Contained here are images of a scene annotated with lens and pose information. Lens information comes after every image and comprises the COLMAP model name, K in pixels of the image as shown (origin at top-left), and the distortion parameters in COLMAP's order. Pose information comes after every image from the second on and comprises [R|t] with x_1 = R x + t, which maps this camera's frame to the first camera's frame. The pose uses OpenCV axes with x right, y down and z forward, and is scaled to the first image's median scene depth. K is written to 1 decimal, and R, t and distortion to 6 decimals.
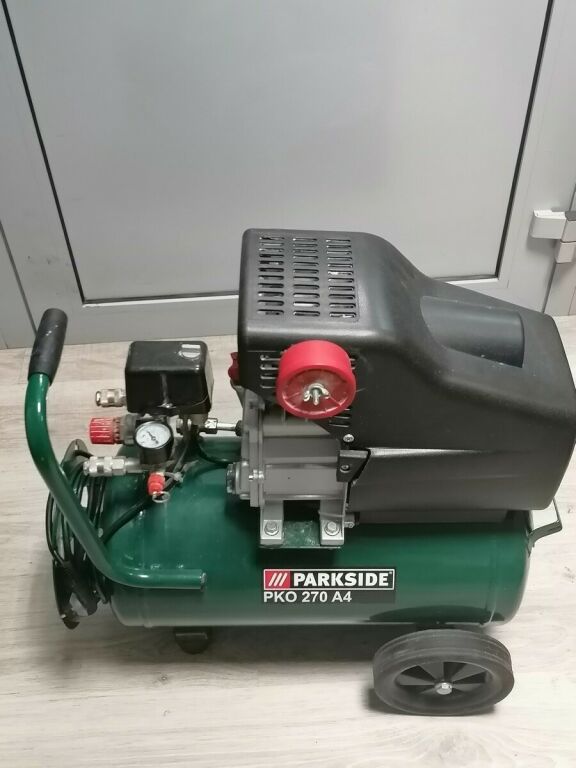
lens RADIAL K [[920.5, 0, 288.0], [0, 920.5, 384.0], [0, 0, 1]] dist [0.056058, 0.016331]
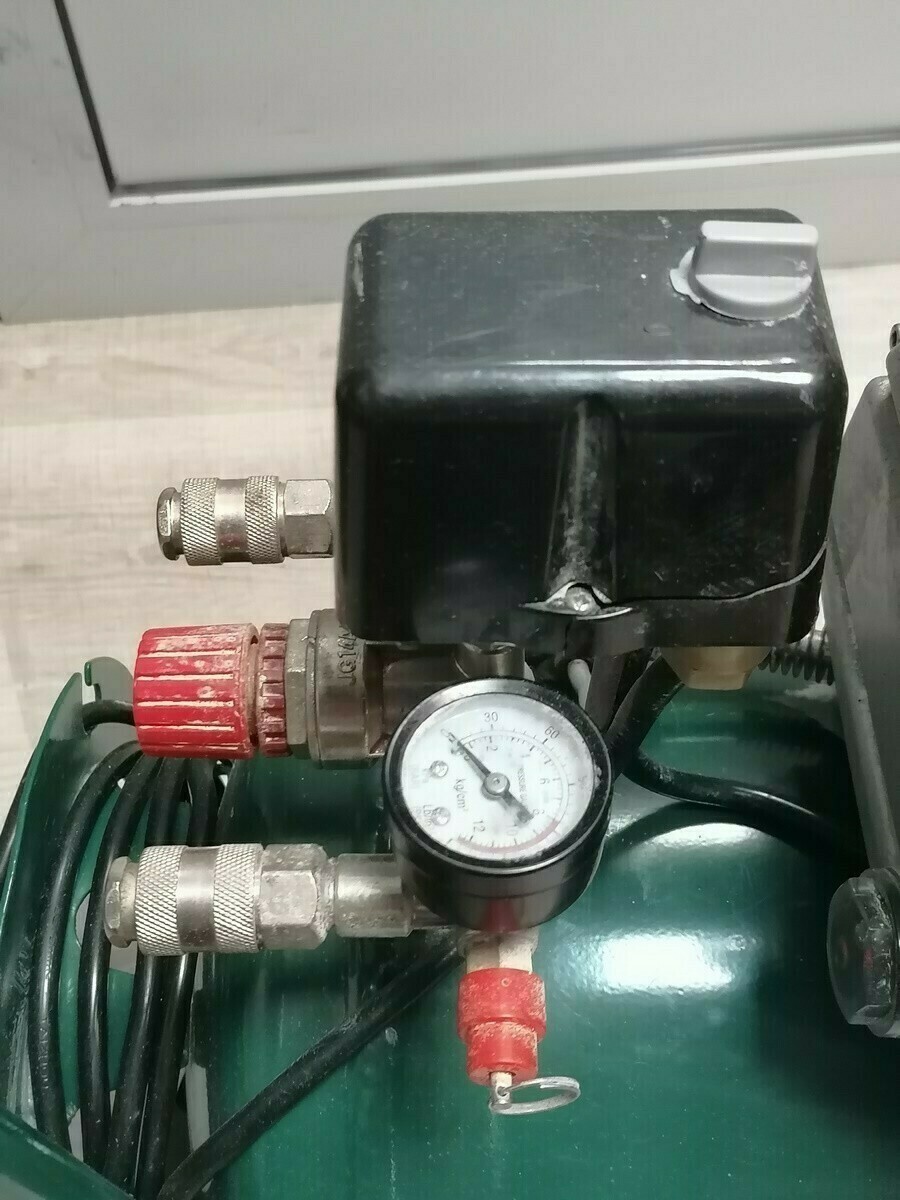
lens RADIAL K [[1438.3, 0, 450.0], [0, 1438.3, 600.0], [0, 0, 1]] dist [0.056058, 0.016331]
pose [[0.999986, -0.001452, -0.005072, -0.128835], [0.002103, 0.991407, 0.130796, -0.009886], [0.004838, -0.130805, 0.991396, 0.616093]]
